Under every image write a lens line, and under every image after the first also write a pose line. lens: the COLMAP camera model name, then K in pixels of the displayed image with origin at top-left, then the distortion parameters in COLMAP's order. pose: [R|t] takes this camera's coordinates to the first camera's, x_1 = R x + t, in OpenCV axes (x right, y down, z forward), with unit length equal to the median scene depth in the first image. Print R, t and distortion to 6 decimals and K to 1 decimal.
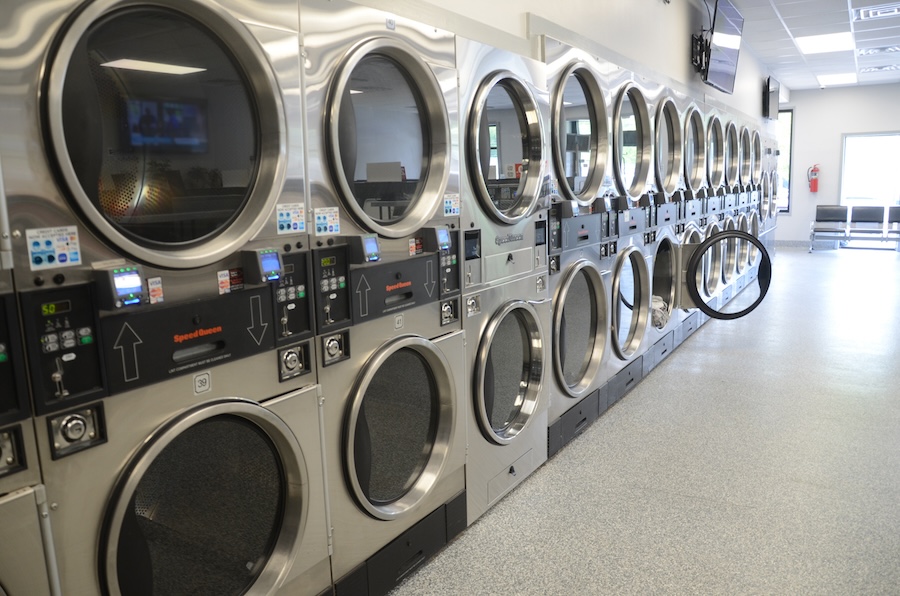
lens RADIAL K [[688.0, 0, 450.0], [0, 688.0, 298.0], [0, 0, 1]] dist [-0.152303, 0.113008]
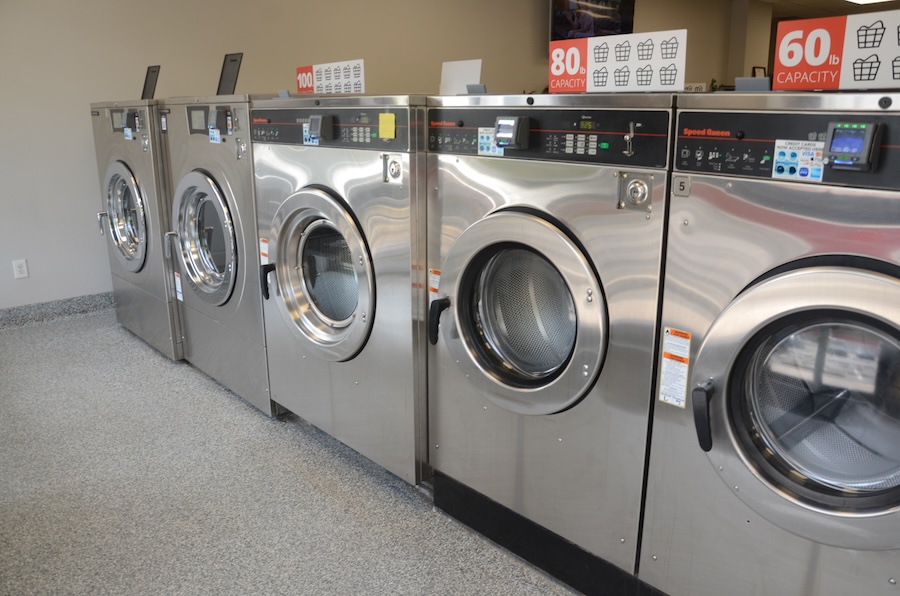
lens RADIAL K [[688.0, 0, 450.0], [0, 688.0, 298.0], [0, 0, 1]] dist [-0.152303, 0.113008]
pose [[-0.278351, 0.287321, -0.916498, 0.551135], [-0.143477, 0.931063, 0.335463, -0.145546], [0.949703, 0.224873, -0.217938, 0.766271]]
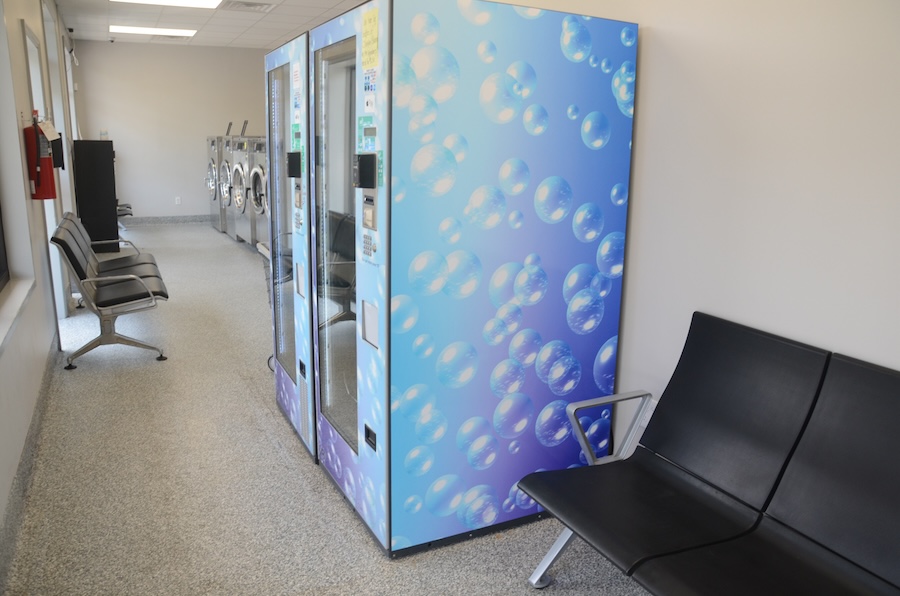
lens RADIAL K [[688.0, 0, 450.0], [0, 688.0, 298.0], [0, 0, 1]] dist [-0.152303, 0.113008]
pose [[-0.525969, 0.217608, -0.822194, 1.446116], [-0.132511, 0.933942, 0.331953, -0.400349], [0.840118, 0.283547, -0.462389, 2.085246]]
